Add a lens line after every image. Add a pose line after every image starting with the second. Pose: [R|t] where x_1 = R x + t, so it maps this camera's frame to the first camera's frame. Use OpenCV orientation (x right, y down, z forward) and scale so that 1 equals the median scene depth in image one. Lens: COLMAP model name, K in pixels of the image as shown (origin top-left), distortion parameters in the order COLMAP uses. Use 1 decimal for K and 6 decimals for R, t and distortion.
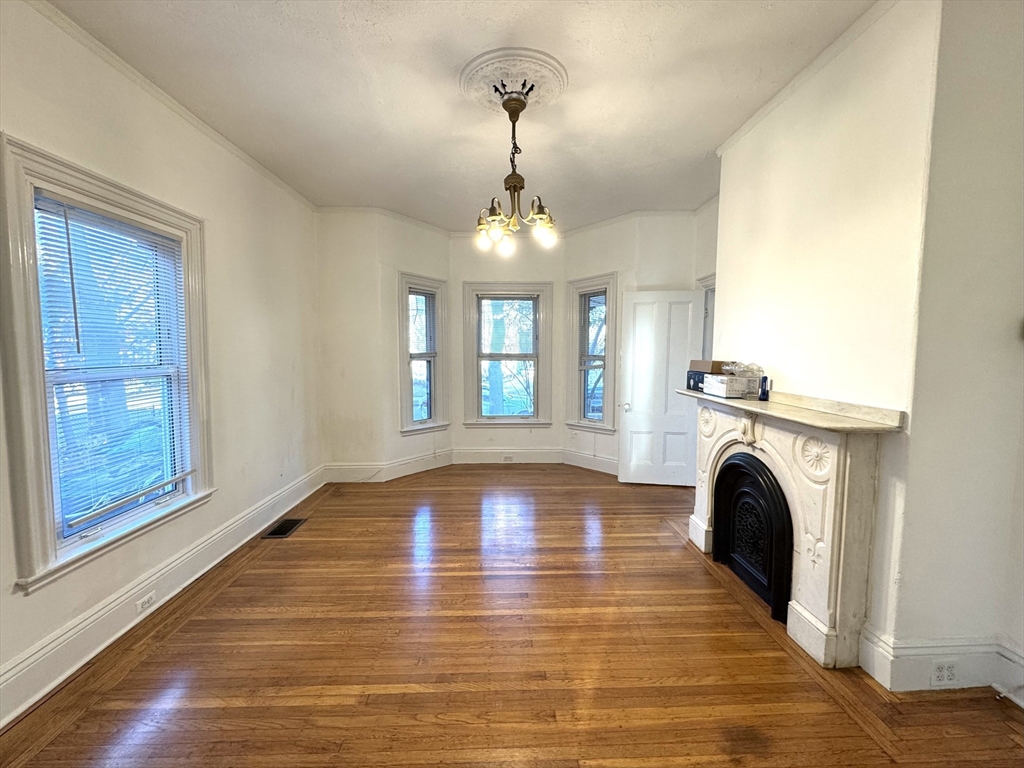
lens RADIAL K [[415.8, 0, 512.0], [0, 415.8, 384.0], [0, 0, 1]] dist [-0.000744, 0.000174]
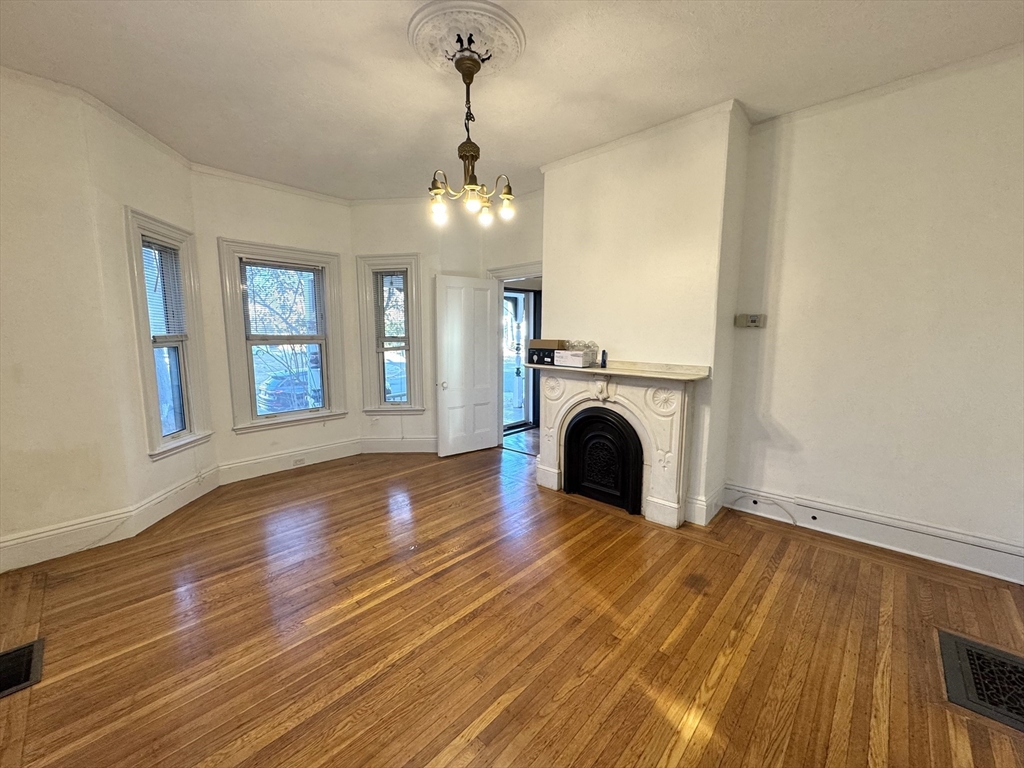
lens RADIAL K [[406.7, 0, 511.3], [0, 406.7, 383.7], [0, 0, 1]] dist [-0.000383, 0.000312]
pose [[0.704552, -0.090398, 0.703871, -0.554551], [0.058215, 0.995873, 0.069629, -0.018340], [-0.707260, -0.008082, 0.706907, 0.249745]]
